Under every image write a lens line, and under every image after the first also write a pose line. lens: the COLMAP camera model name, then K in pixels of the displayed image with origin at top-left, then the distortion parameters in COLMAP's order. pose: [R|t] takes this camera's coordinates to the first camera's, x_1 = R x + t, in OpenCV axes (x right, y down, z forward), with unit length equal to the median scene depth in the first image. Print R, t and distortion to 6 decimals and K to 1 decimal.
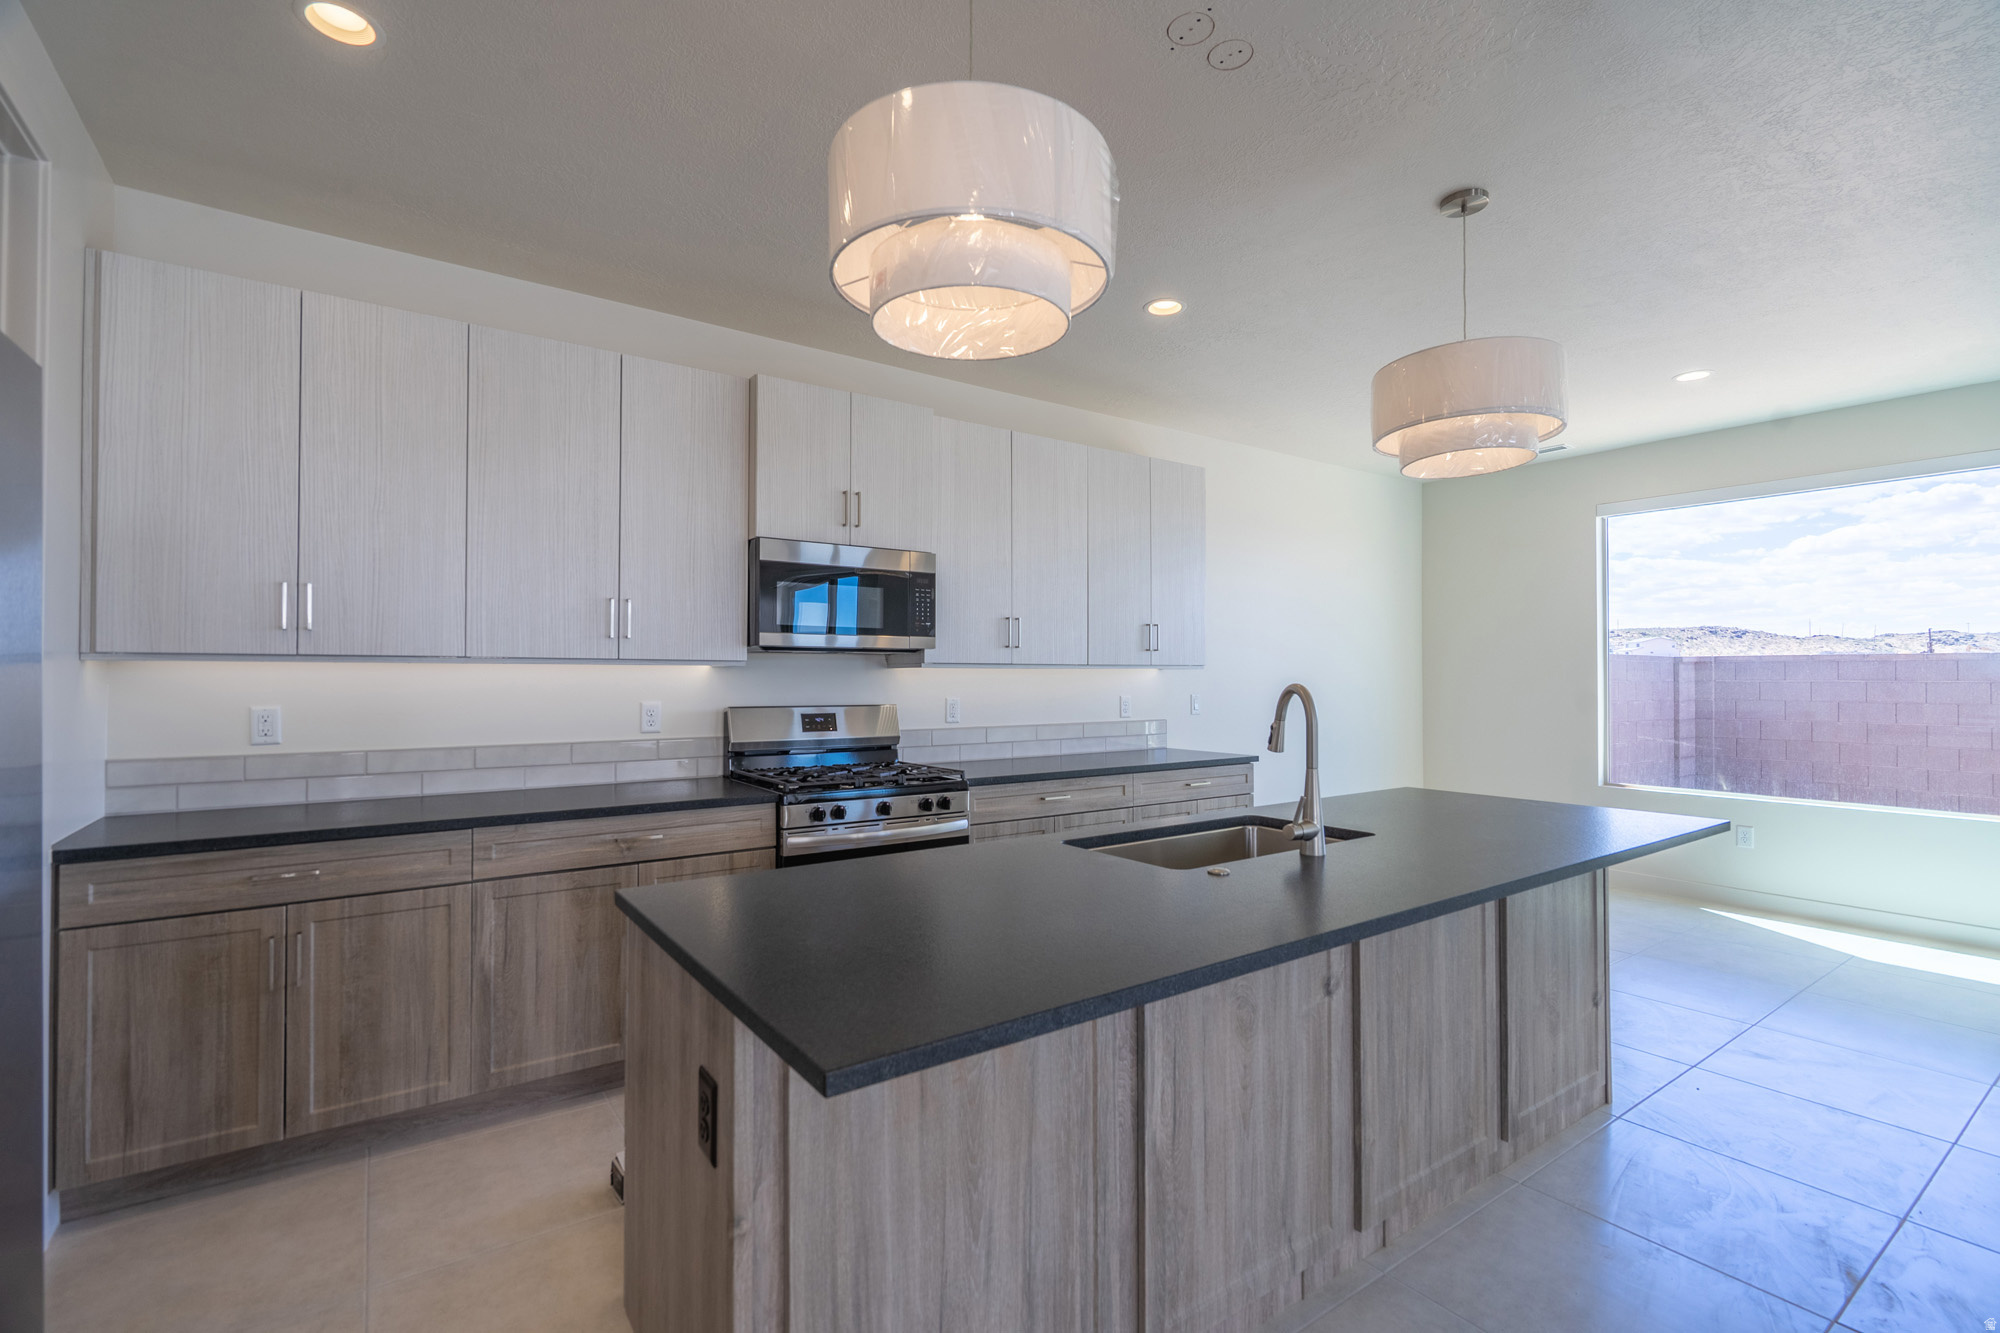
lens RADIAL K [[895.3, 0, 1000.0], [0, 895.3, 666.5], [0, 0, 1]] dist [-0.002569, 0.000435]
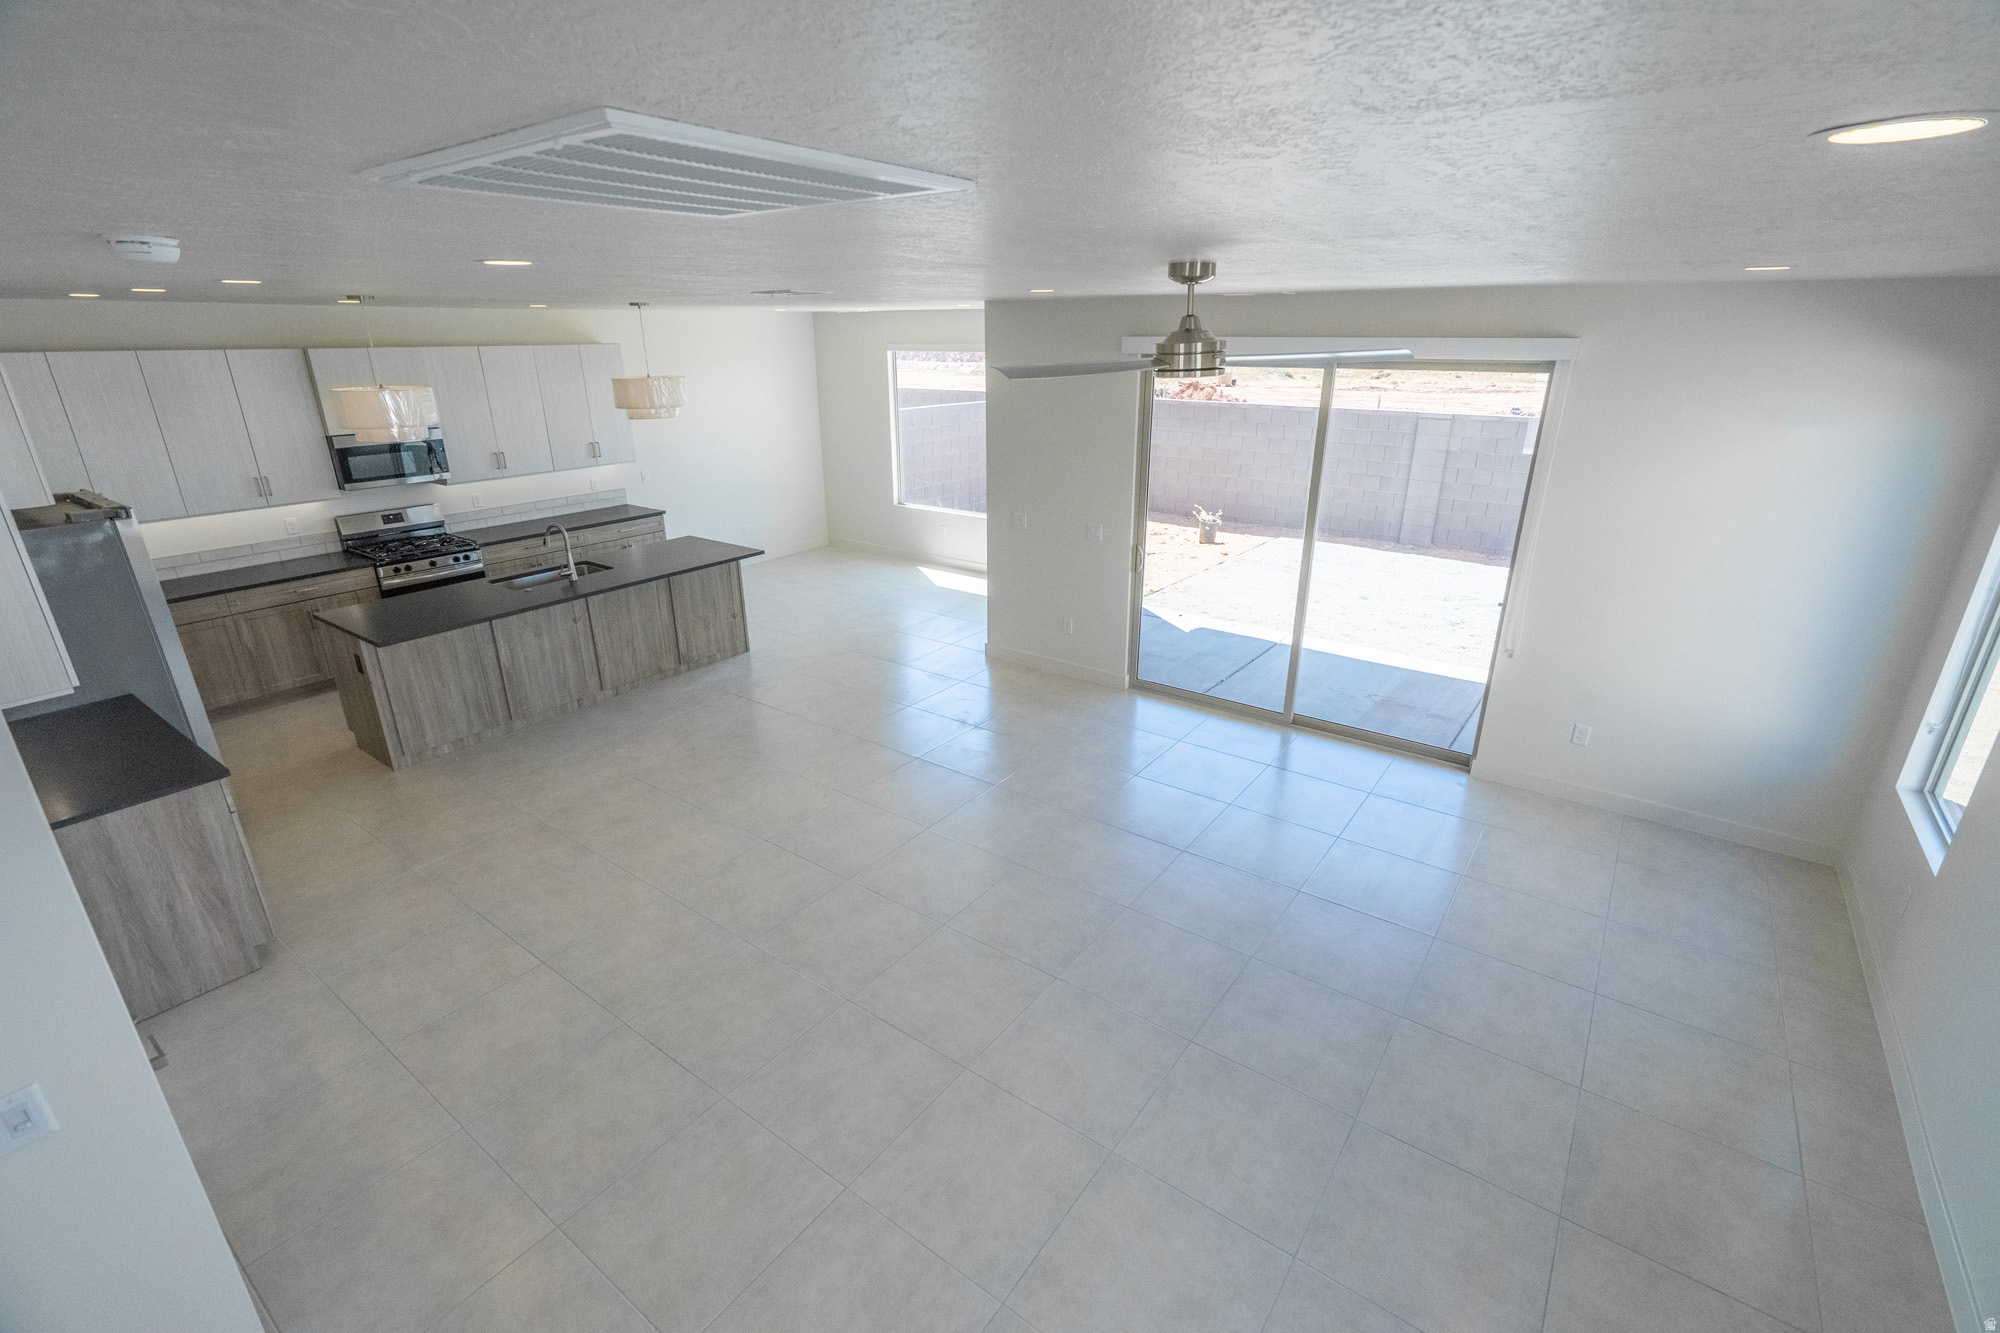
lens RADIAL K [[895.3, 0, 1000.0], [0, 895.3, 666.5], [0, 0, 1]] dist [-0.002569, 0.000435]
pose [[0.947647, -0.114075, 0.298250, 0.628605], [-0.001650, 0.932251, 0.361809, -0.498450], [-0.319317, -0.343359, 0.883256, -1.813533]]
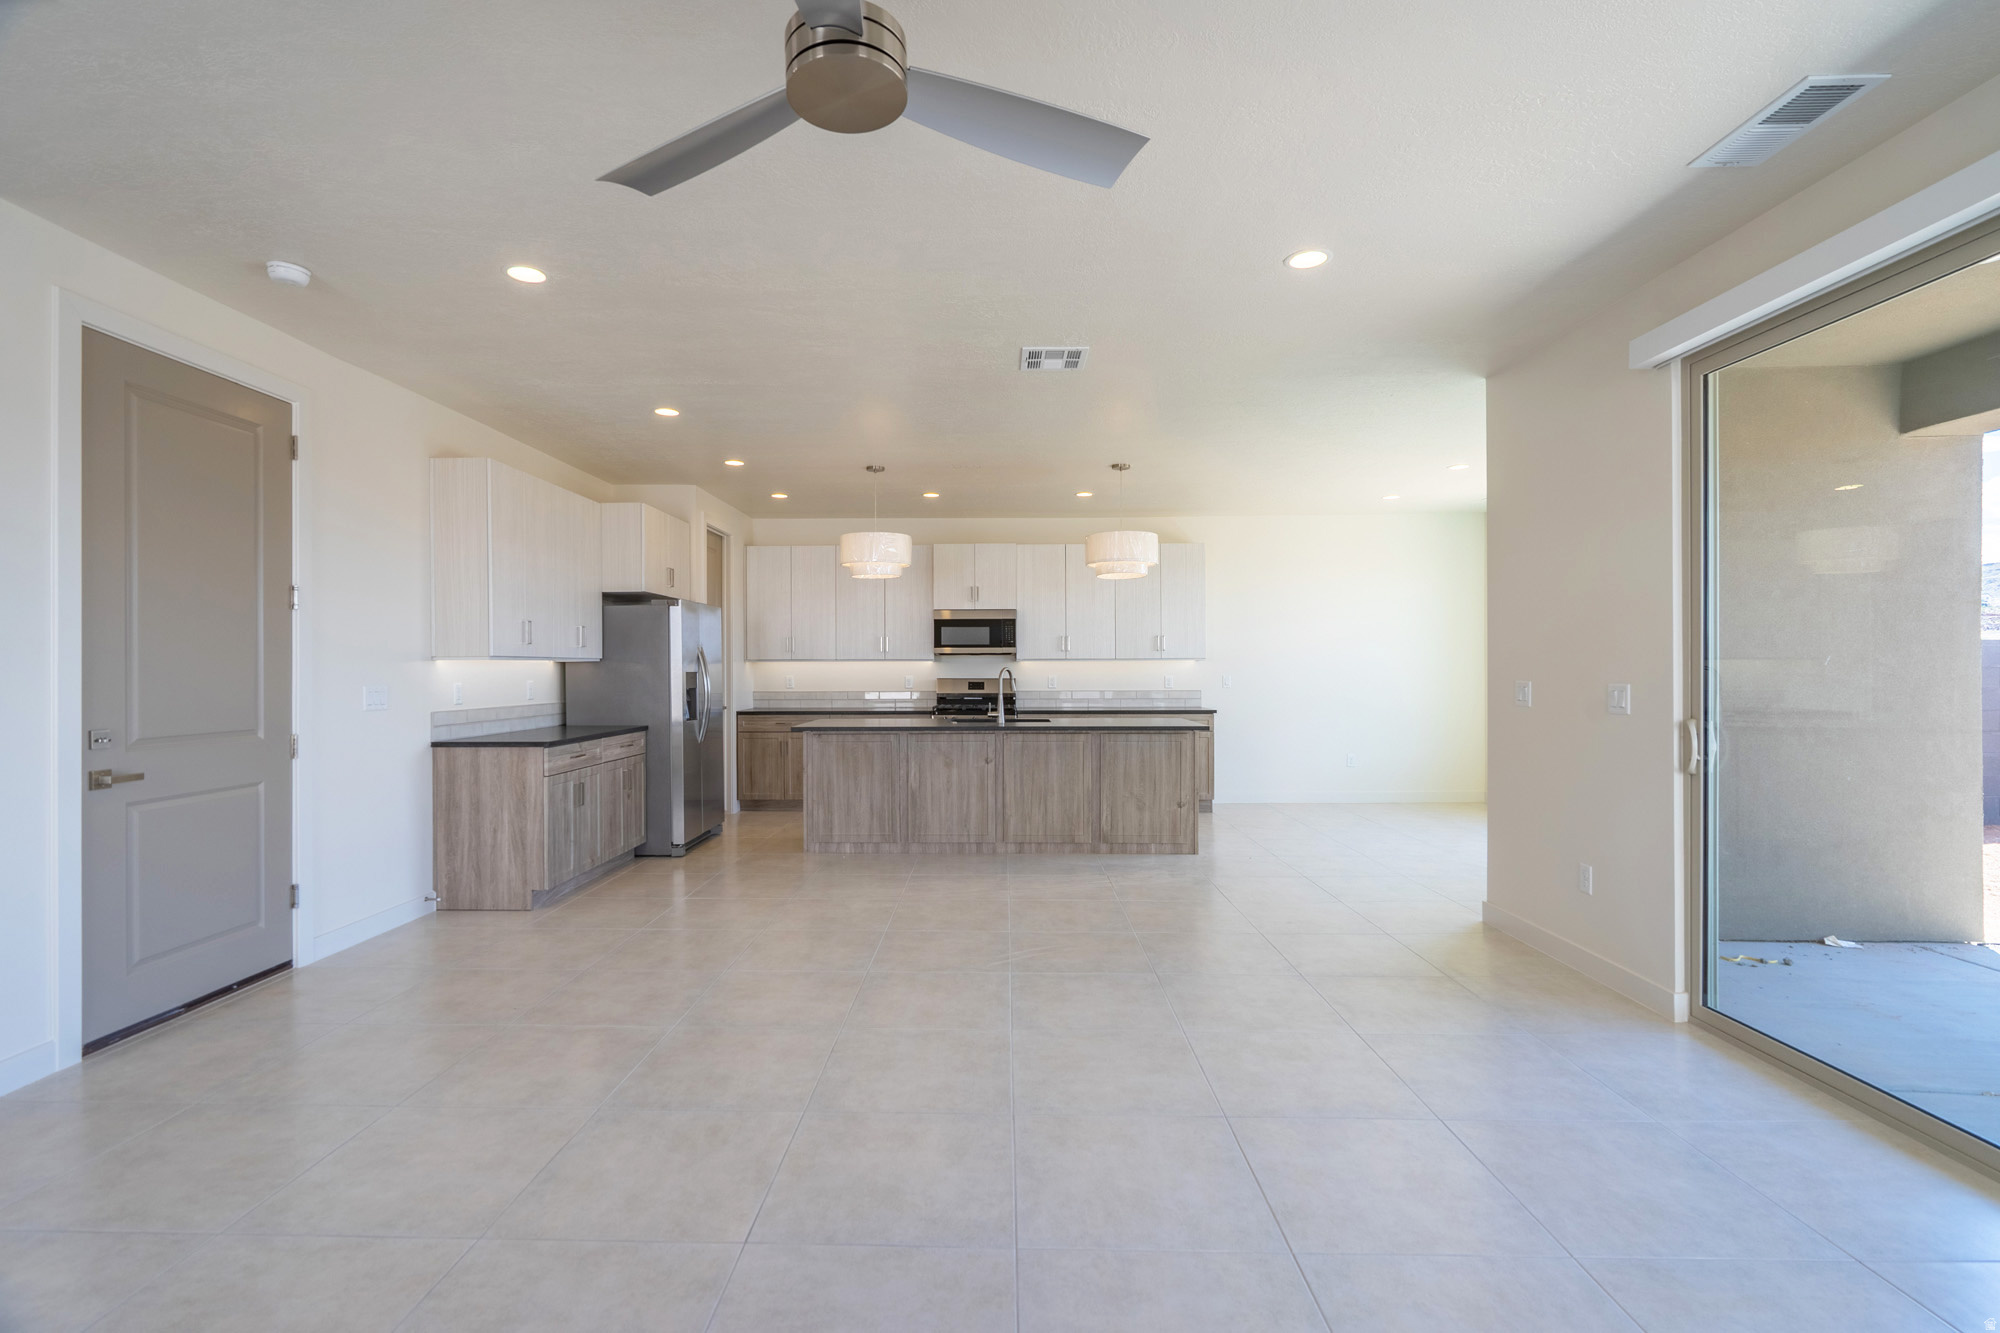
lens RADIAL K [[916.8, 0, 976.8], [0, 916.8, 668.0], [0, 0, 1]] dist [-0.001200, 0.000142]
pose [[0.798985, -0.002873, -0.601344, 1.739626], [0.010799, 0.999896, 0.009570, -0.007659], [0.601254, -0.014141, 0.798933, -1.244936]]
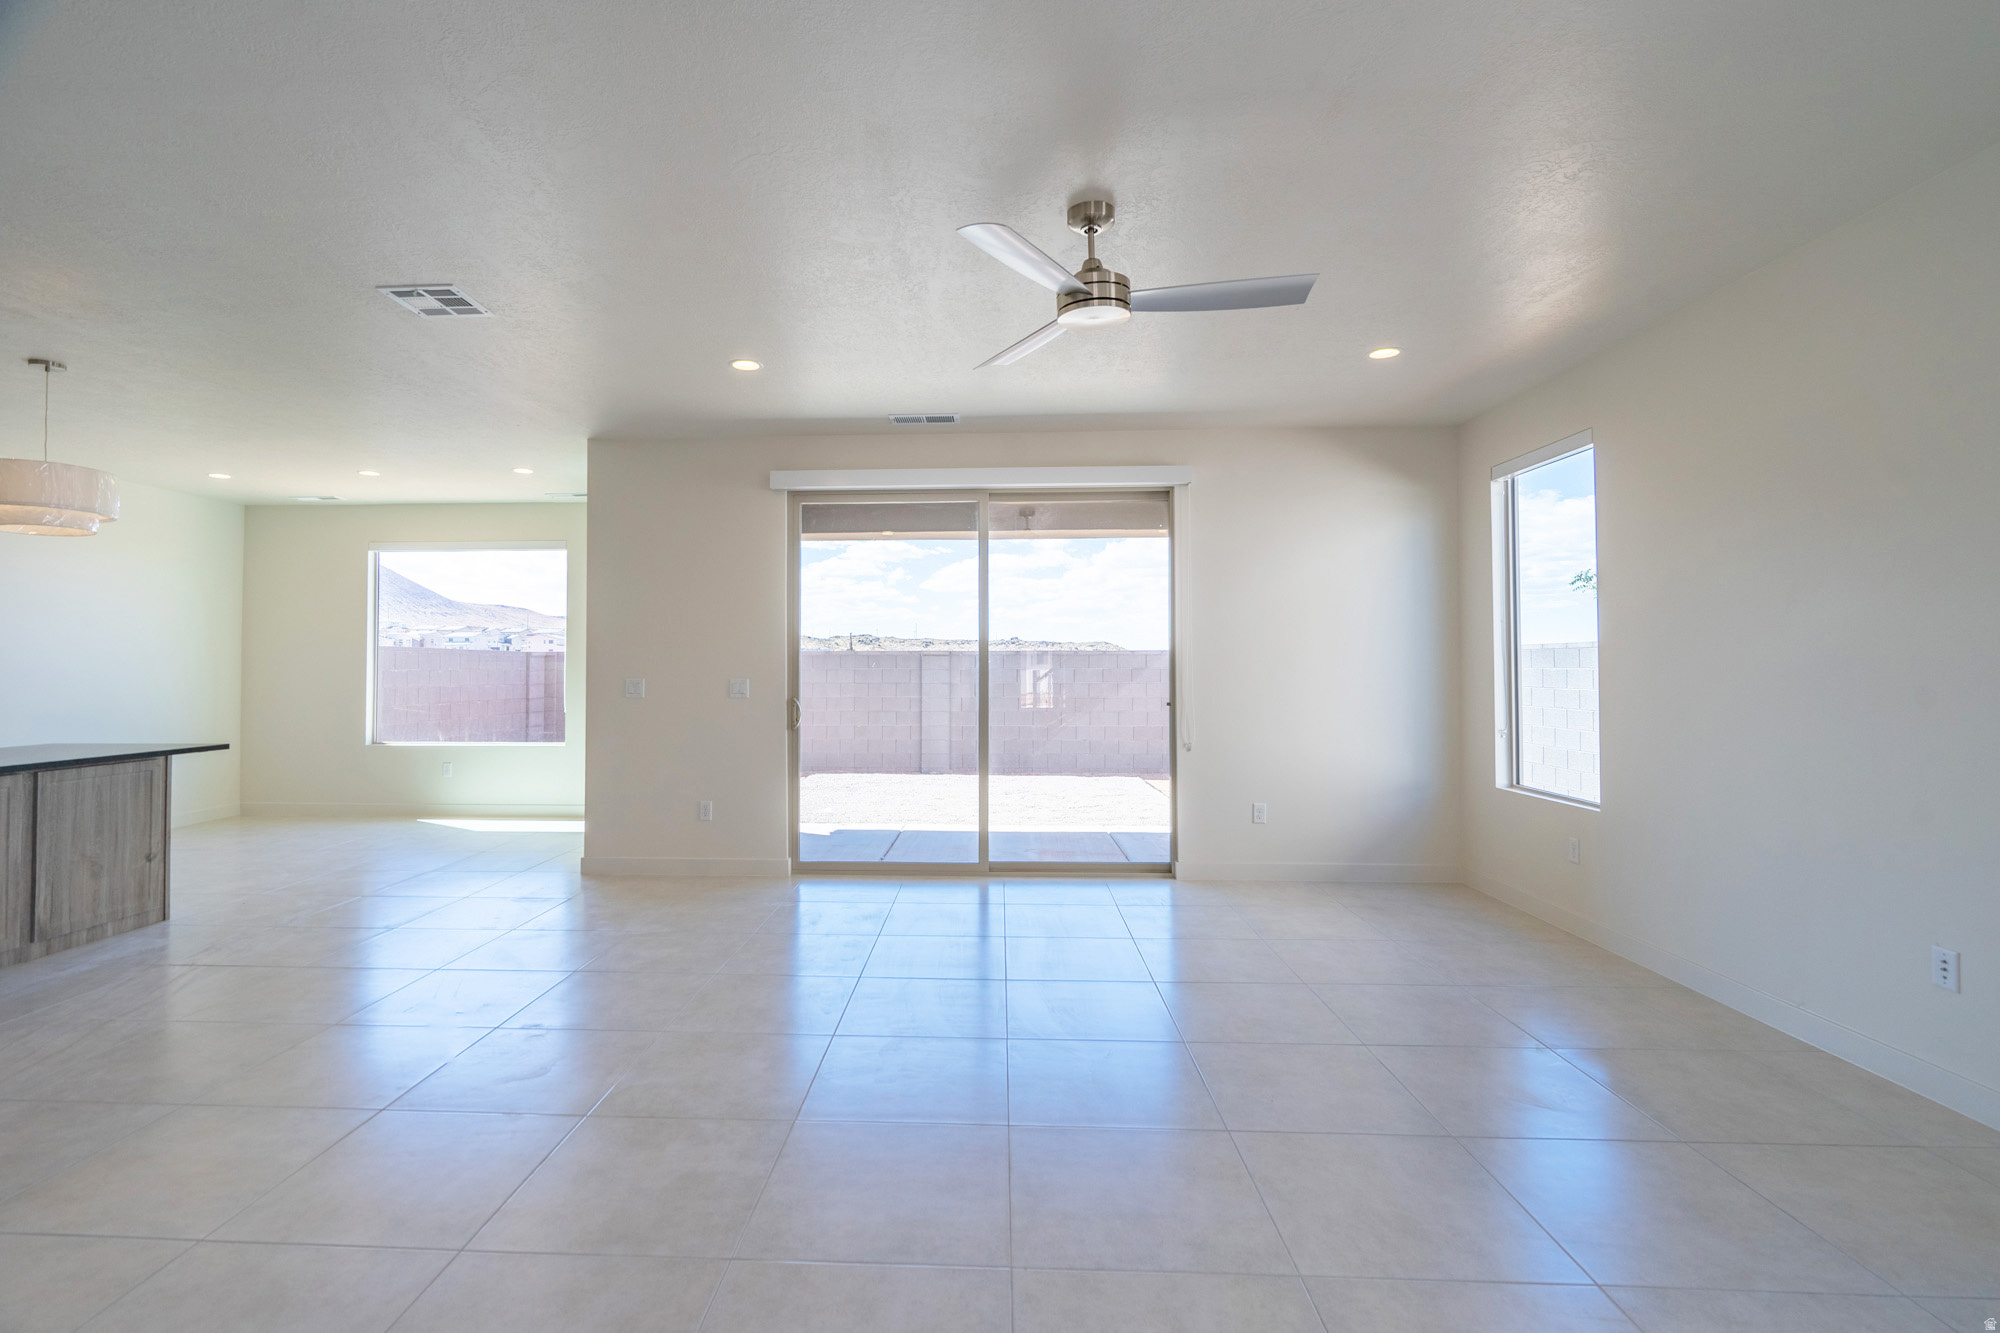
lens RADIAL K [[911.3, 0, 945.9], [0, 911.3, 647.2], [0, 0, 1]] dist [0.001387, 0.000529]
pose [[0.622440, 0.014566, 0.782532, 0.259695], [-0.005339, 0.999883, -0.014365, -0.006749], [-0.782649, 0.004763, 0.622445, -1.299214]]
